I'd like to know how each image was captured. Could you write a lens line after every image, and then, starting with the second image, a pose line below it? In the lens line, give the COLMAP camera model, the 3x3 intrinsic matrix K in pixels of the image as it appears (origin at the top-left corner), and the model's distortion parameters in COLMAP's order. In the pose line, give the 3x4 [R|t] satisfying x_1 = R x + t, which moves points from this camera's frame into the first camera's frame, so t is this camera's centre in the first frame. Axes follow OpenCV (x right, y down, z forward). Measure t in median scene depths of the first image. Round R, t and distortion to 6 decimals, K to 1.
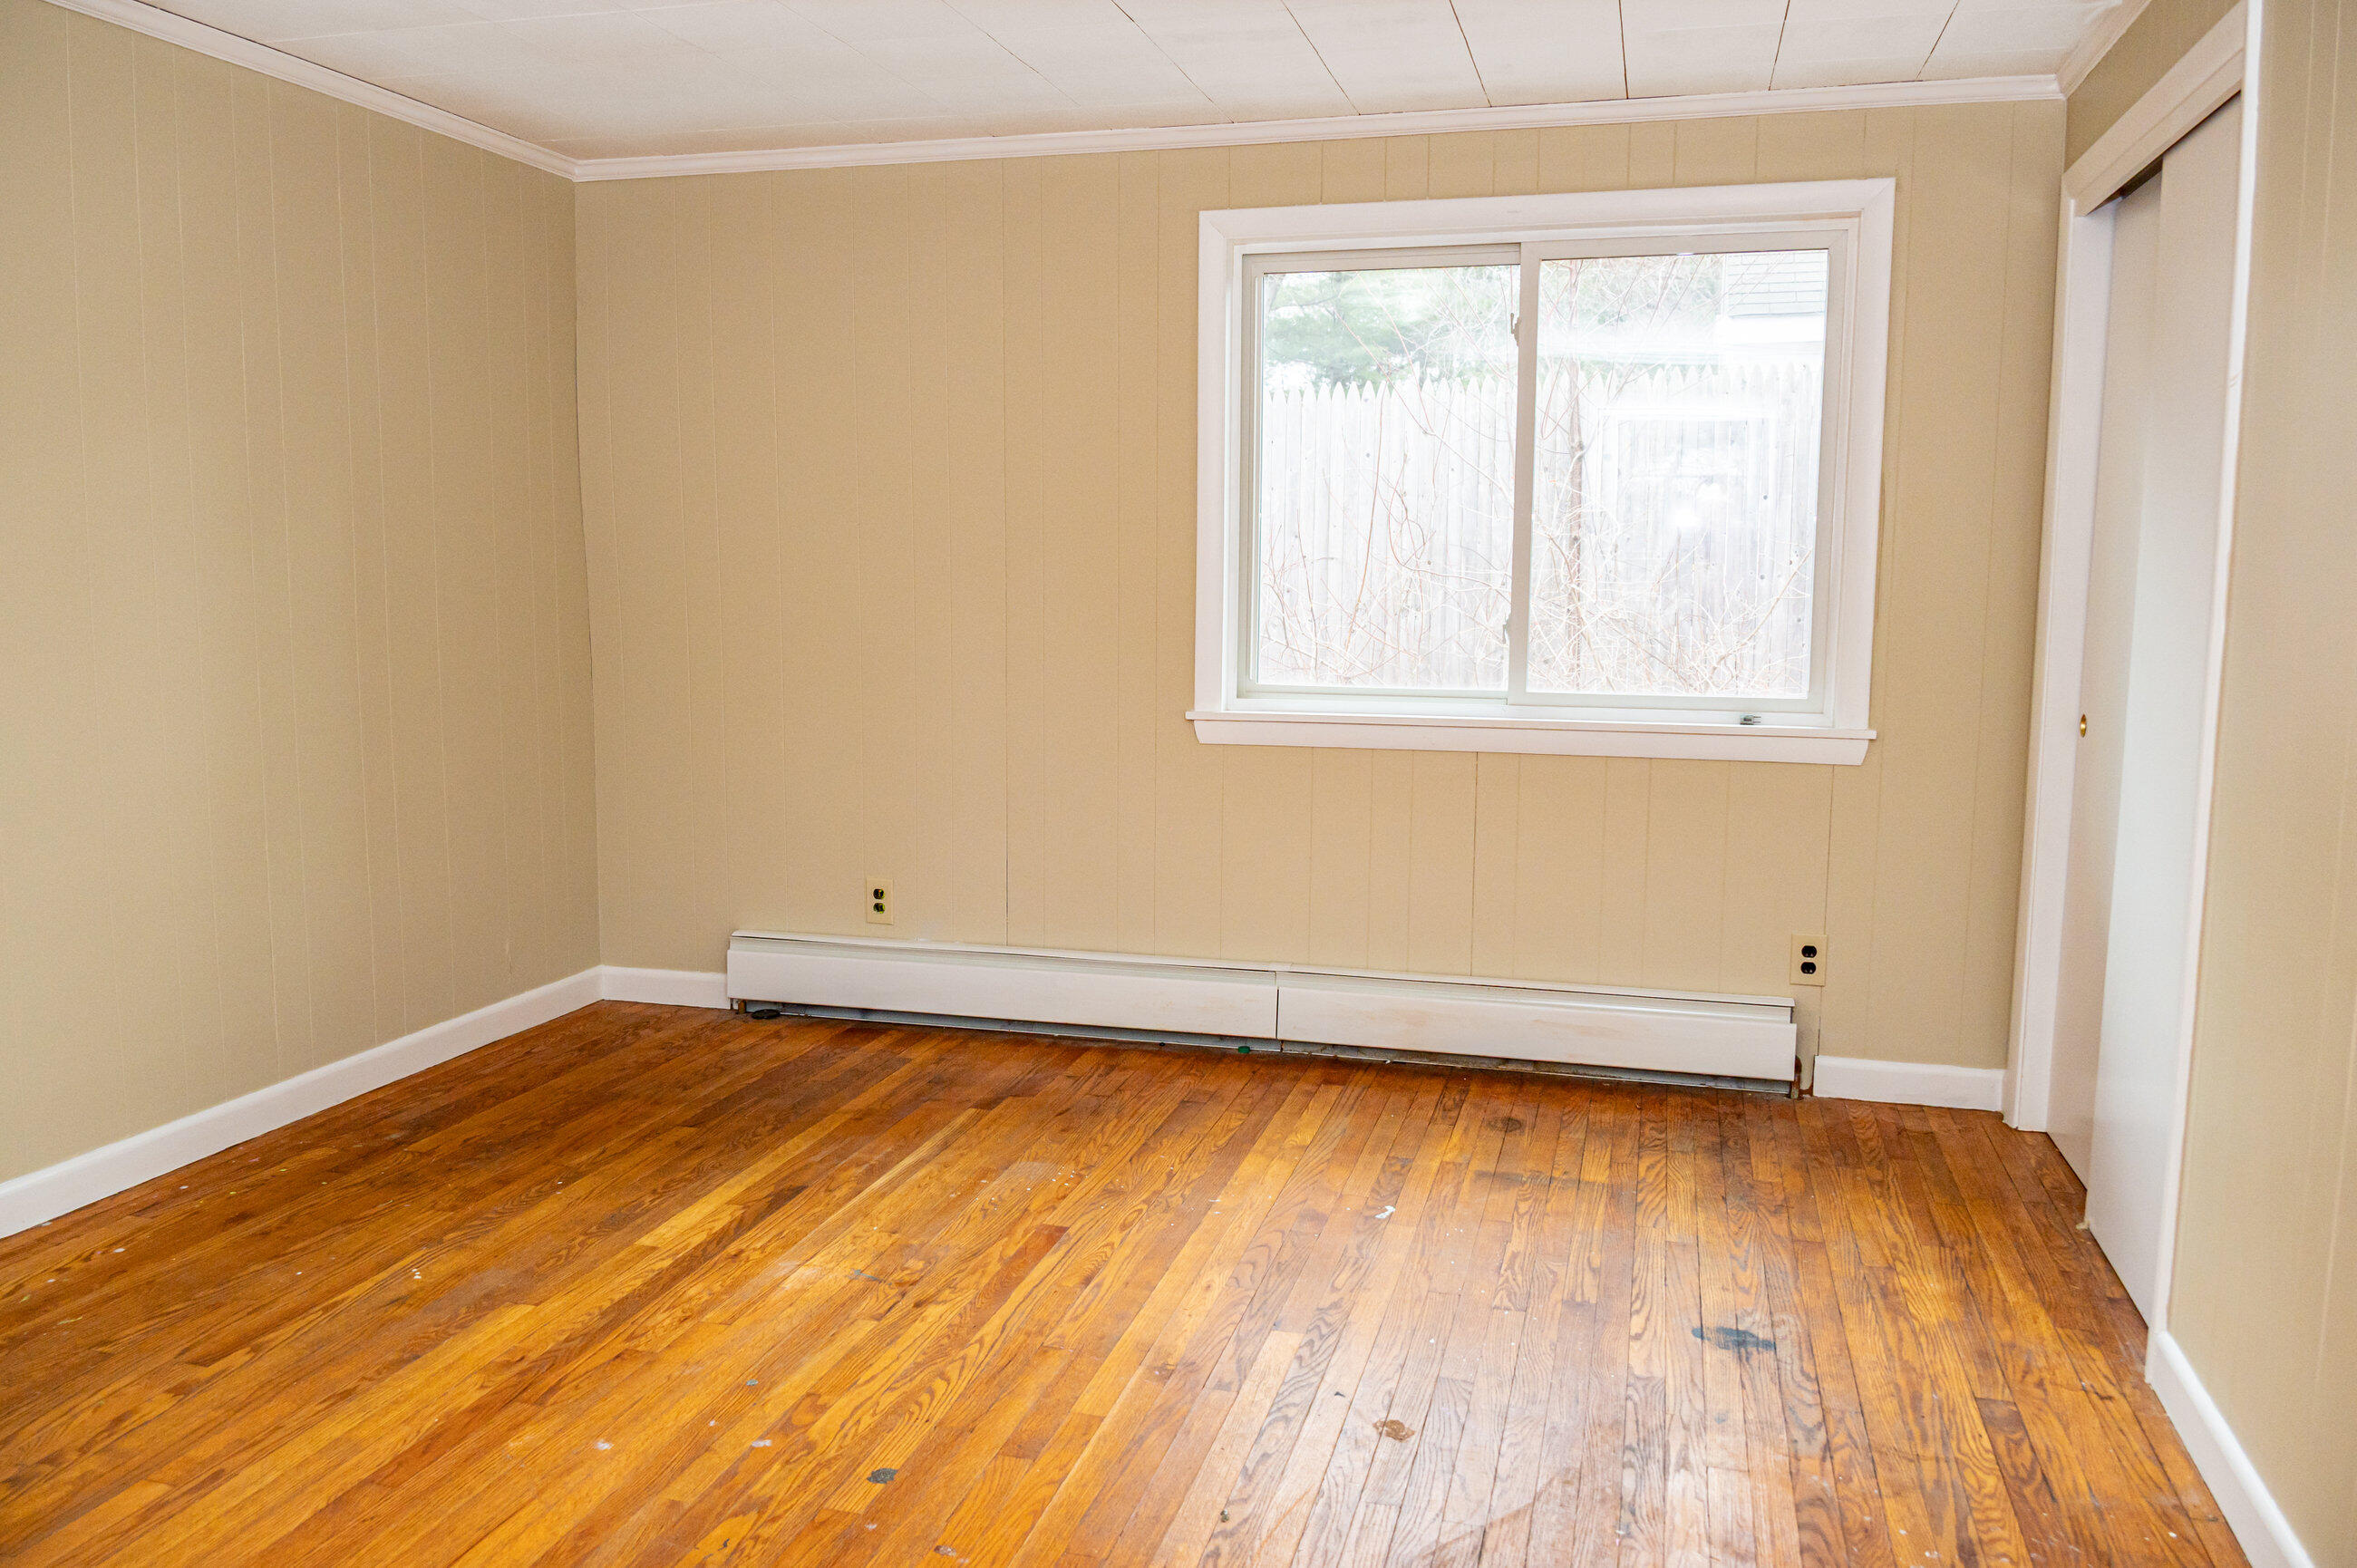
lens RADIAL K [[1767.8, 0, 1124.3], [0, 1767.8, 784.2], [0, 0, 1]] dist [0.033537, -0.057471]
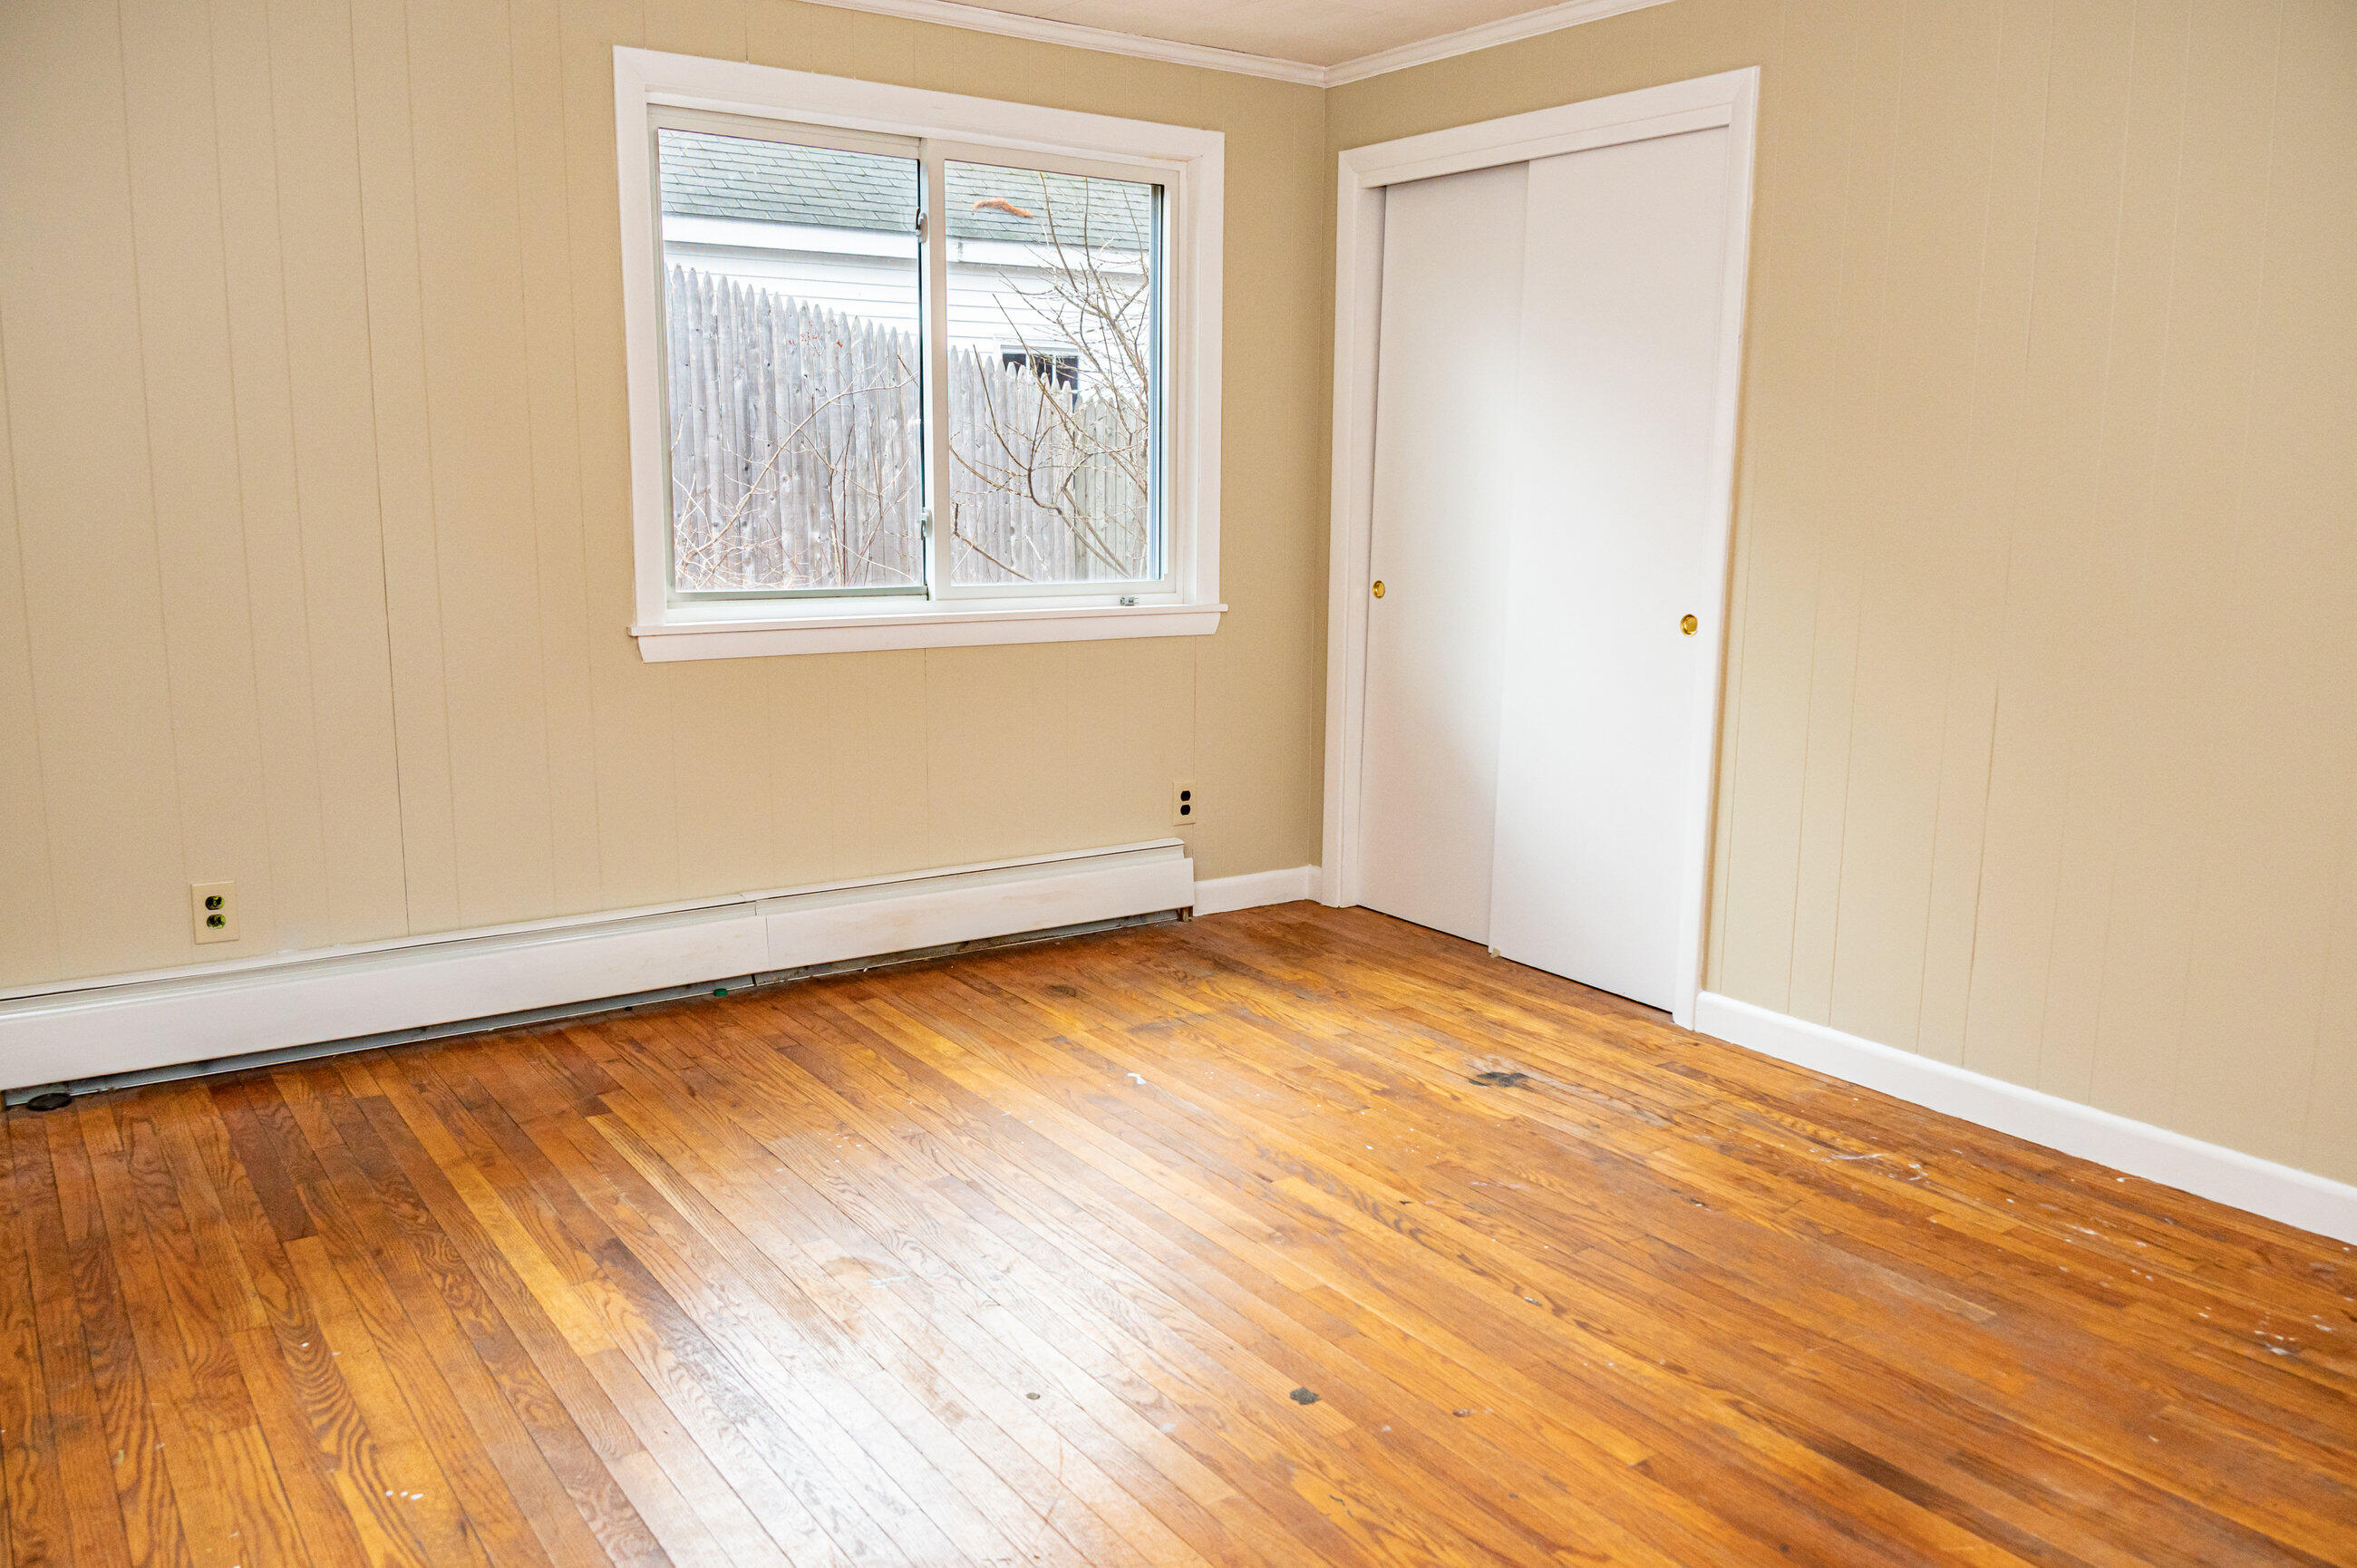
lens RADIAL K [[1767.8, 0, 1199.3], [0, 1767.8, 800.3], [0, 0, 1]] dist [0.033537, -0.057471]
pose [[0.648346, -0.139115, 0.748528, -0.505780], [0.089974, 0.990275, 0.106112, -0.027588], [-0.756011, -0.001449, 0.654557, 0.234954]]
